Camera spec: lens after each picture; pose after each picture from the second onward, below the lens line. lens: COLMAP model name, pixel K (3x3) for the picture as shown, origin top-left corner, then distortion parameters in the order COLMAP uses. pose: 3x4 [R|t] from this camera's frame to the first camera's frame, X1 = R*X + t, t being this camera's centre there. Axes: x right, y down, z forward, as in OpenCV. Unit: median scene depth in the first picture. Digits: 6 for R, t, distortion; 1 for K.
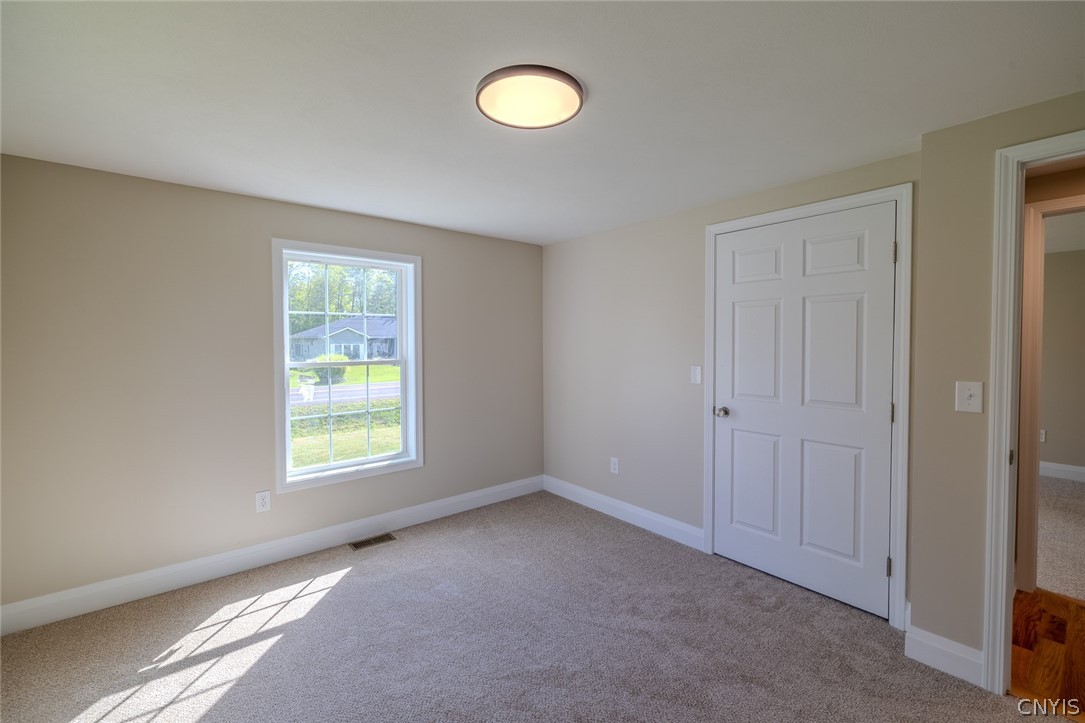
lens RADIAL K [[457.6, 0, 538.9], [0, 457.6, 350.4], [0, 0, 1]] dist [0.002651, 0.000064]
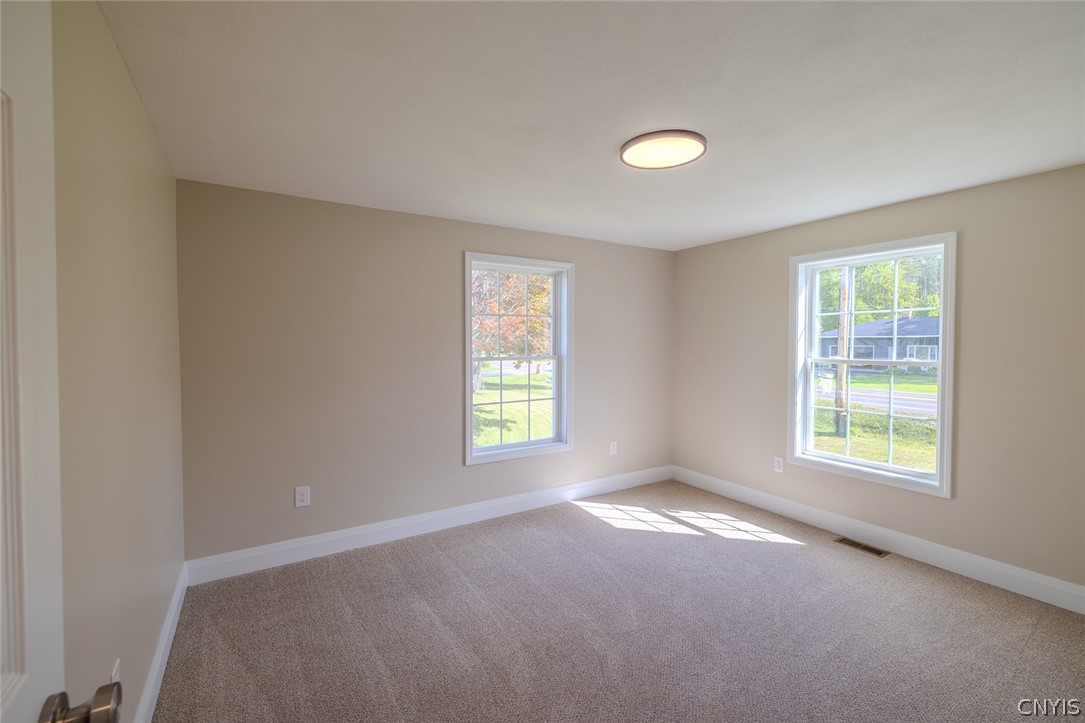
lens RADIAL K [[457.6, 0, 546.7], [0, 457.6, 354.1], [0, 0, 1]] dist [0.002651, 0.000064]
pose [[-0.137025, 0.031333, -0.990072, 0.758060], [-0.014285, 0.999333, 0.033603, -0.015037], [0.990465, 0.018748, -0.136486, 0.523091]]
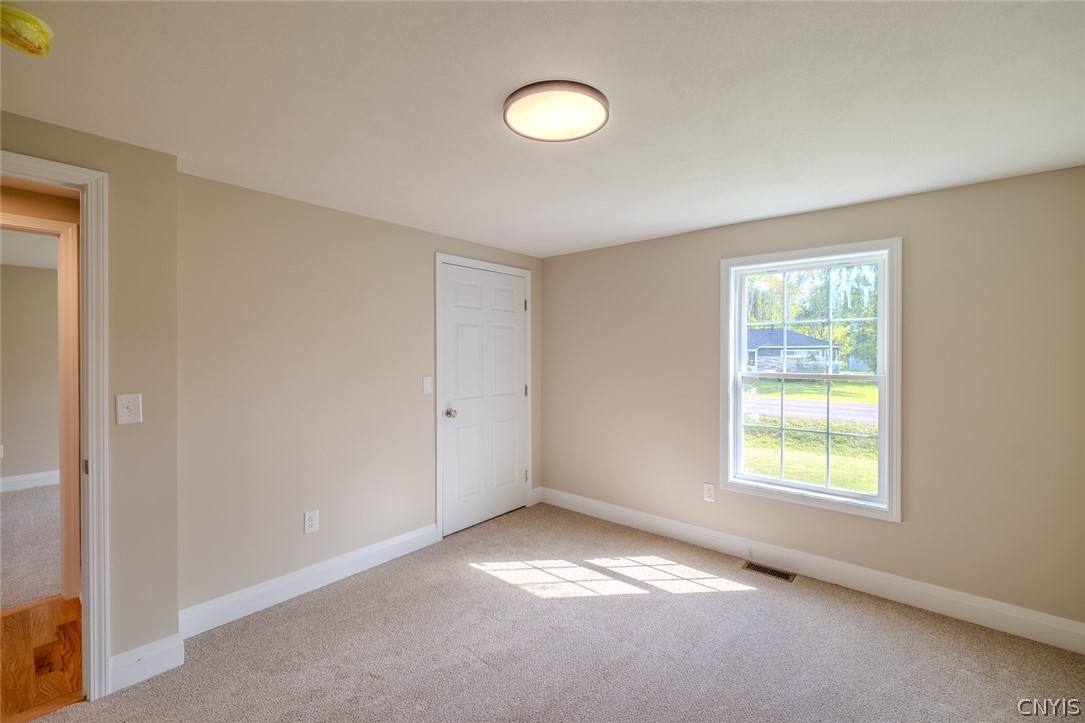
lens RADIAL K [[457.6, 0, 535.5], [0, 457.6, 347.7], [0, 0, 1]] dist [0.002651, 0.000064]
pose [[0.172365, -0.004906, -0.985021, 0.452100], [-0.020626, 0.999750, -0.008588, -0.010858], [0.984817, 0.021797, 0.172221, 0.367682]]
